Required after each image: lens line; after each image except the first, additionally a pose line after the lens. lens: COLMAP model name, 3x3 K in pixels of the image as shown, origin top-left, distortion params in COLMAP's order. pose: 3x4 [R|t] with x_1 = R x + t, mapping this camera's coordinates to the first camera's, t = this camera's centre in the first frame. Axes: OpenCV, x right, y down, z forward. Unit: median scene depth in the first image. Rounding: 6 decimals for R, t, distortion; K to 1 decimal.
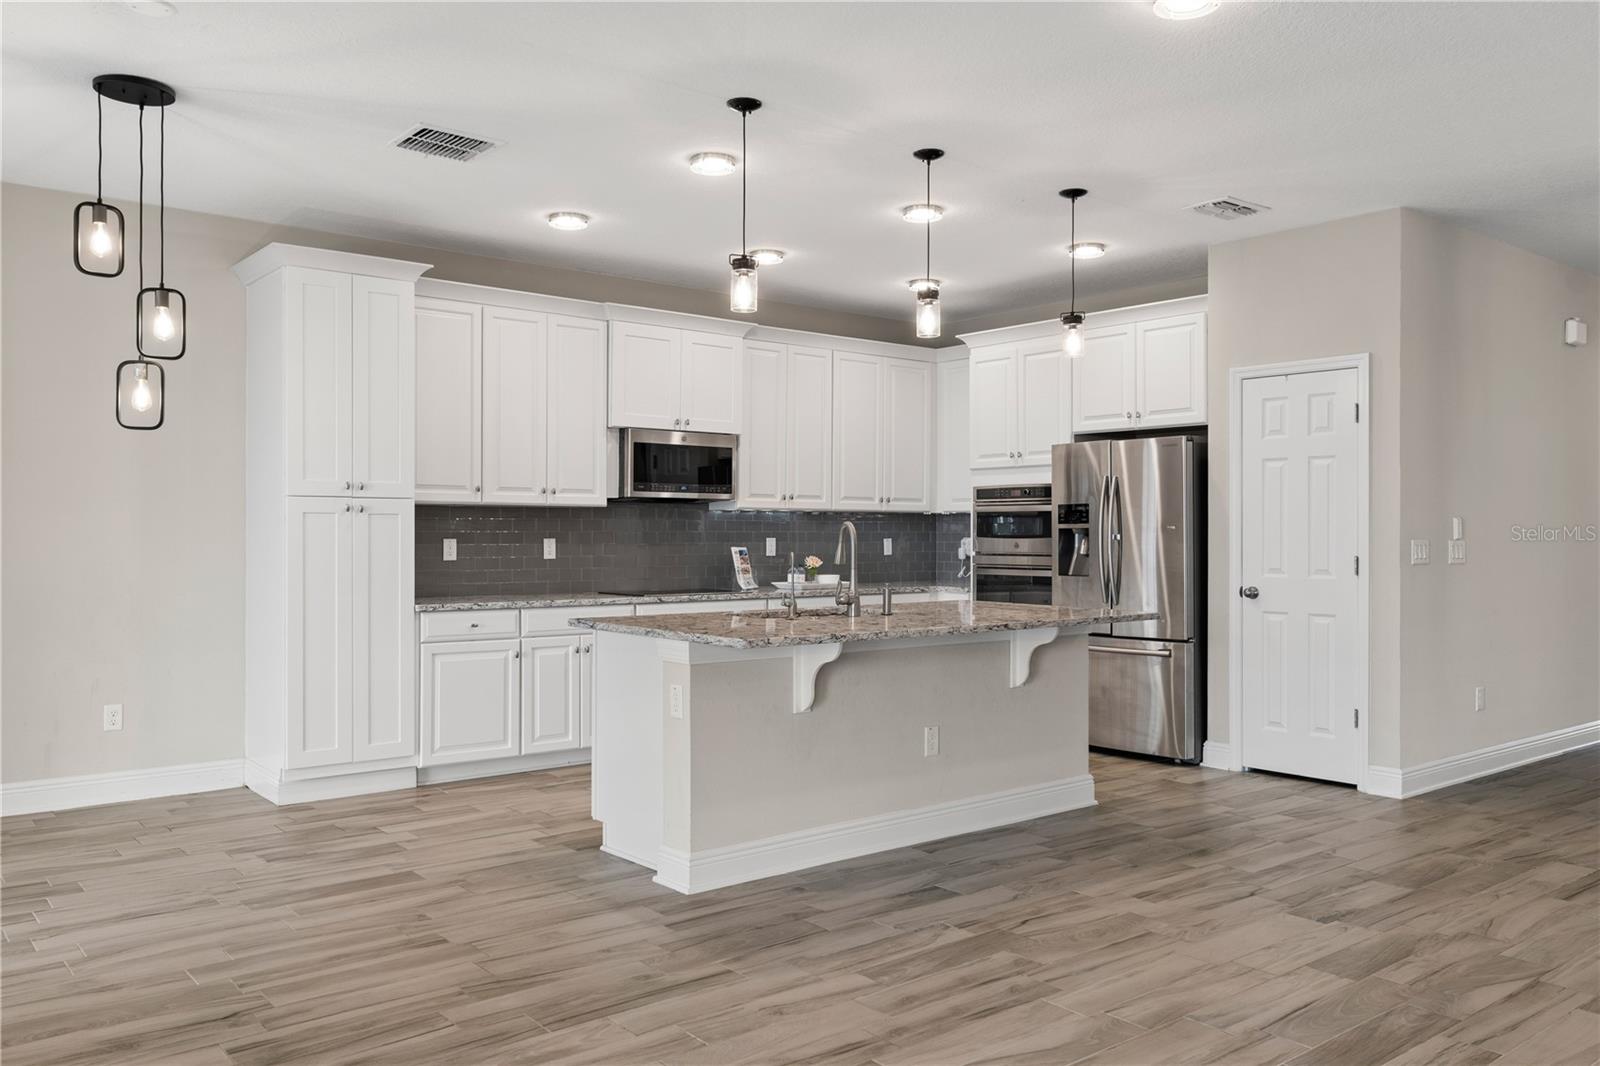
lens RADIAL K [[1234.5, 0, 790.9], [0, 1234.5, 535.9], [0, 0, 1]] dist [0.001749, 0.005875]
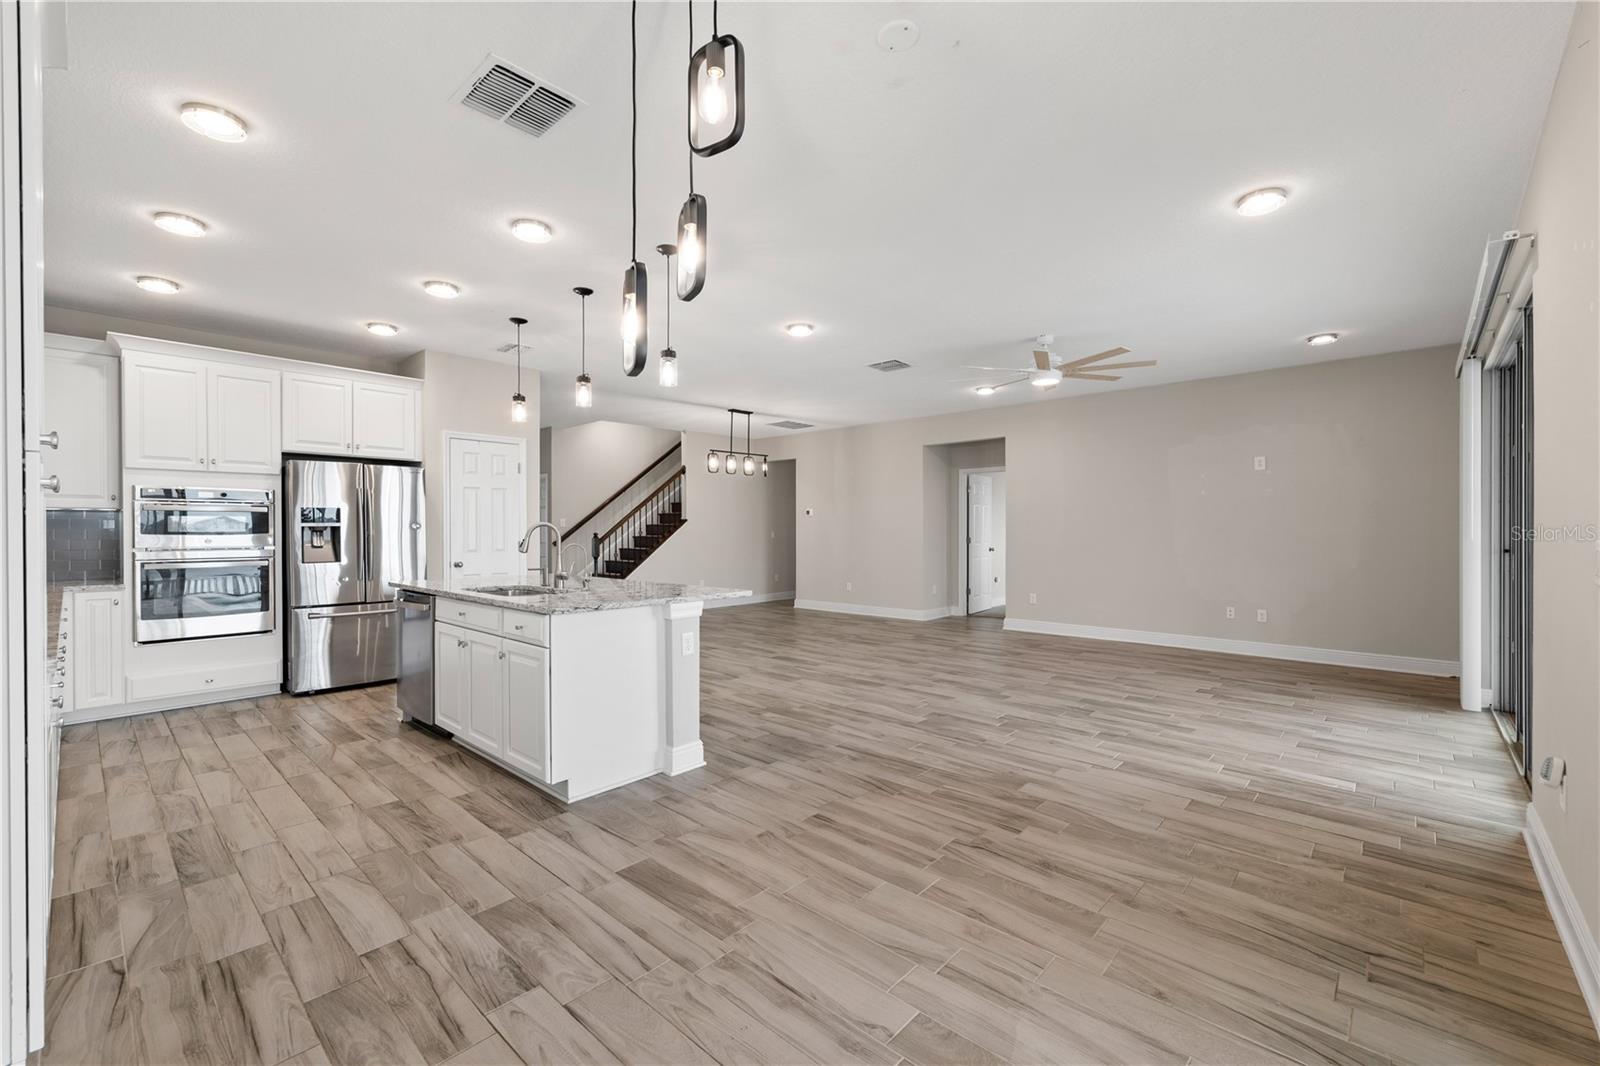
lens RADIAL K [[664.1, 0, 816.2], [0, 664.1, 531.2], [0, 0, 1]] dist [-0.007432, 0.001138]
pose [[-0.163458, -0.002603, 0.986547, -0.765411], [0.004548, 0.999984, 0.003392, -0.001170], [-0.986540, 0.005041, -0.163444, 0.832756]]
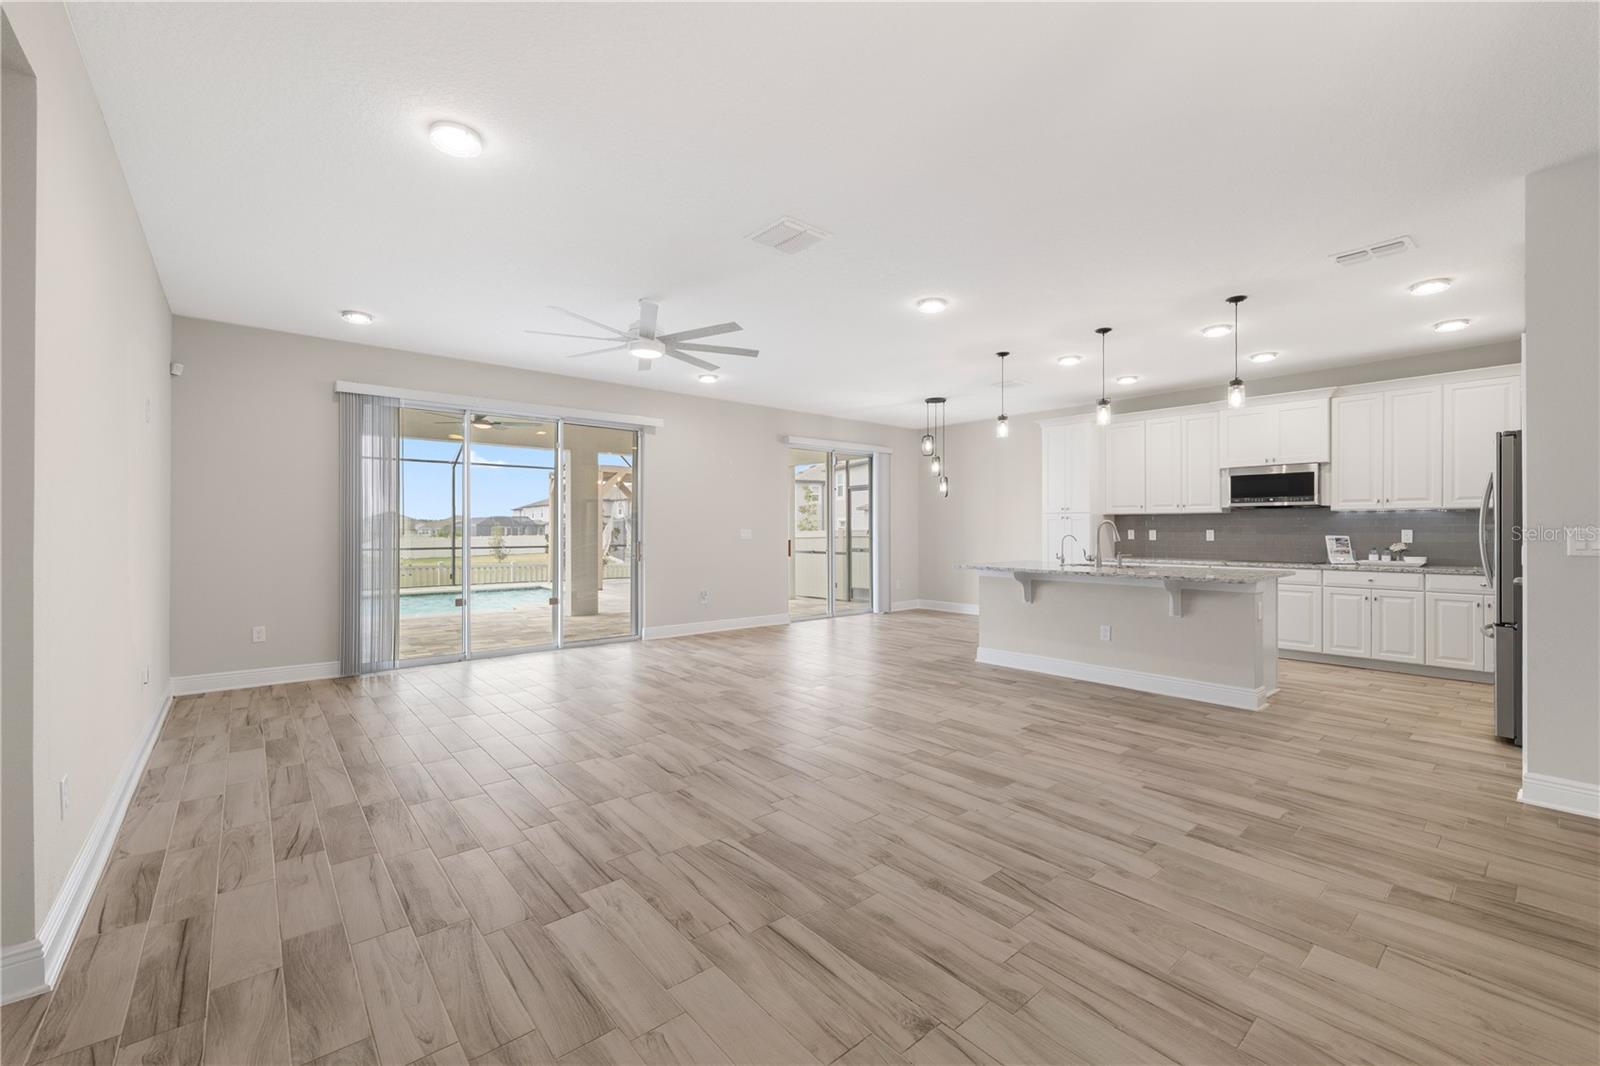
lens RADIAL K [[664.1, 0, 814.1], [0, 664.1, 523.1], [0, 0, 1]] dist [-0.007432, 0.001138]
pose [[0.032467, -0.015722, -0.999349, 1.121696], [-0.003584, 0.999868, -0.015847, 0.013154], [0.999466, 0.004096, 0.032406, 0.505905]]
